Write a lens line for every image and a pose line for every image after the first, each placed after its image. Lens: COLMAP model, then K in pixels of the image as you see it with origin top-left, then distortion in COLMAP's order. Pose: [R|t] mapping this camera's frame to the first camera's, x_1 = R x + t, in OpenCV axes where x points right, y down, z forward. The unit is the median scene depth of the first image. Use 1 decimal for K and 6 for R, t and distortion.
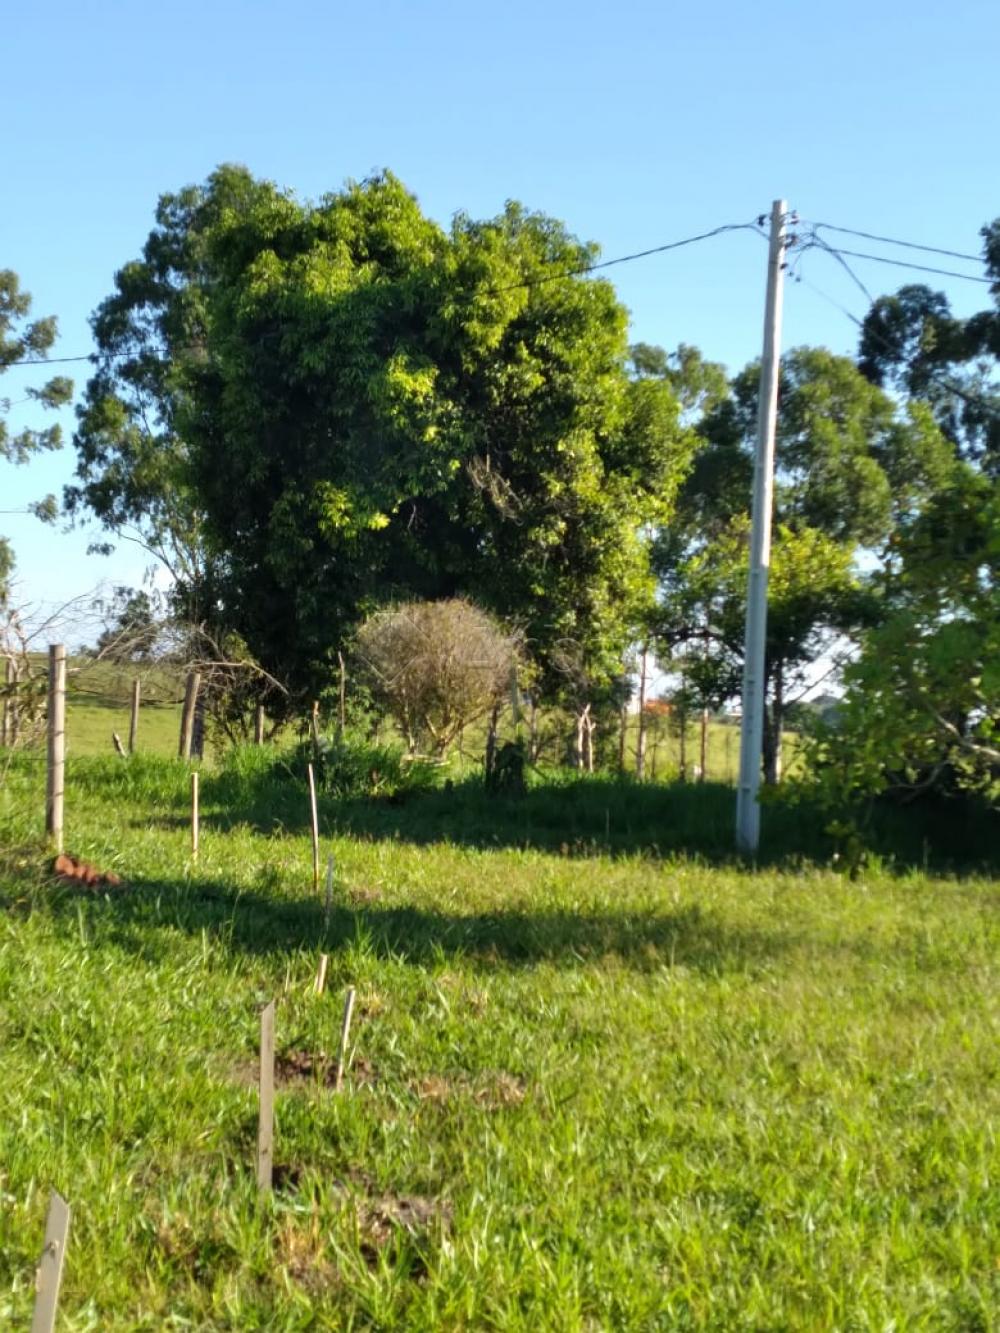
lens RADIAL K [[1912.0, 0, 500.0], [0, 1912.0, 666.5], [0, 0, 1]] dist [0.048898, 0.048196]
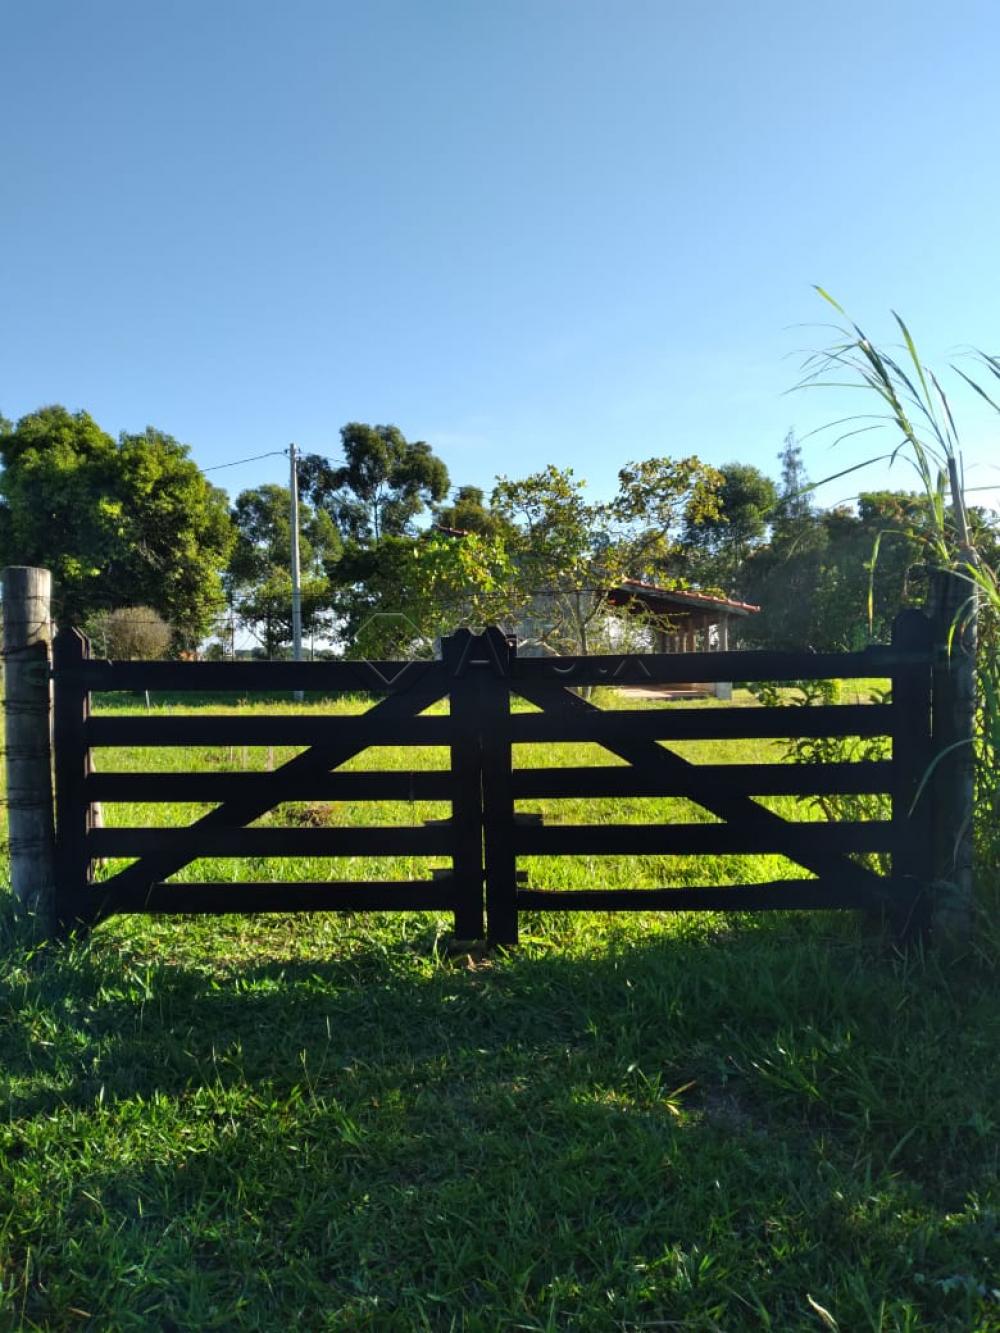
lens RADIAL K [[1912.0, 0, 500.0], [0, 1912.0, 666.5], [0, 0, 1]] dist [0.048898, 0.048196]
pose [[0.915630, -0.059639, 0.397573, -0.525762], [0.065277, 0.997867, -0.000650, 0.064343], [-0.396686, 0.026548, 0.917570, -1.207754]]
